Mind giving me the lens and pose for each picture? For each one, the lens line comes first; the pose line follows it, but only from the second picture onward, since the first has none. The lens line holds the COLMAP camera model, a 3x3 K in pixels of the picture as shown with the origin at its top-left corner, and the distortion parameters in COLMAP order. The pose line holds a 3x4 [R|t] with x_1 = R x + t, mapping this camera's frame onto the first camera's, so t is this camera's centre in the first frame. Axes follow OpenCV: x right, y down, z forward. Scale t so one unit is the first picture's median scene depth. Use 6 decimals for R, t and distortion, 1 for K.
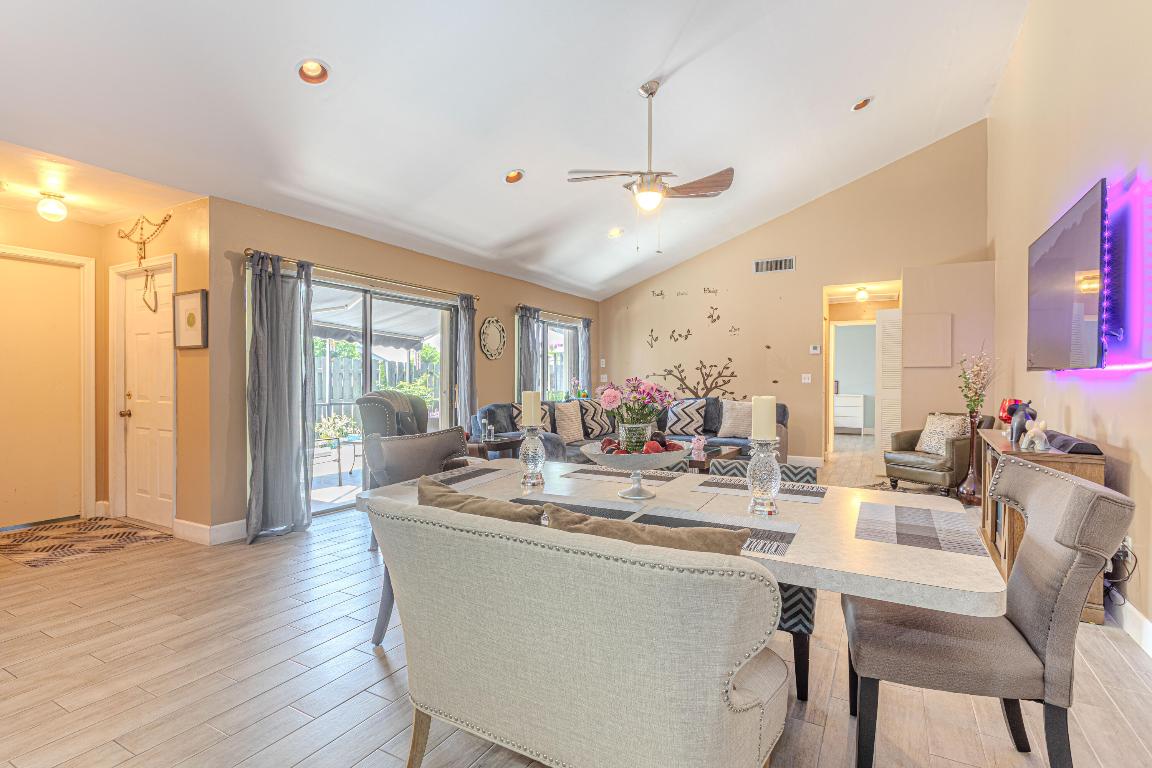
lens RADIAL K [[573.3, 0, 575.9], [0, 573.3, 381.9], [0, 0, 1]] dist [-0.010291, 0.004064]
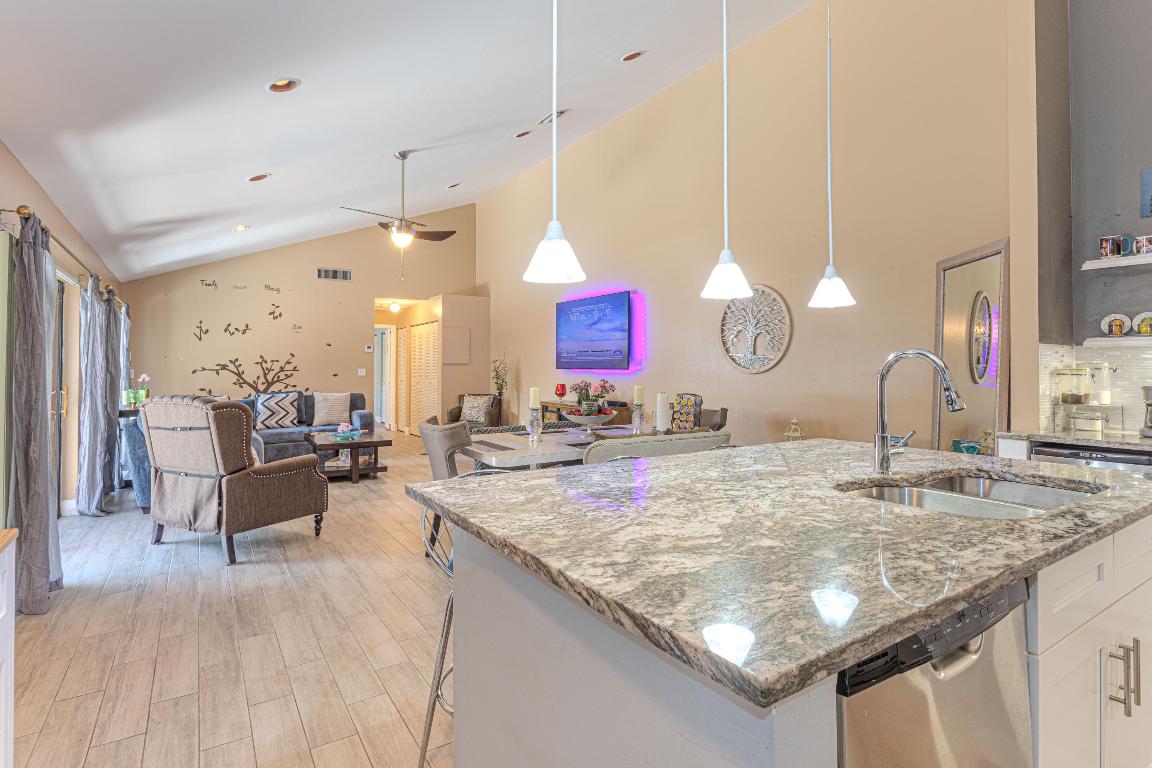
lens RADIAL K [[573.3, 0, 575.2], [0, 573.3, 356.6], [0, 0, 1]] dist [-0.010291, 0.004064]
pose [[0.476476, 0.010992, 0.879119, -0.419632], [0.008091, 0.999825, -0.016886, -0.013605], [-0.879150, 0.015159, 0.476304, 0.020483]]
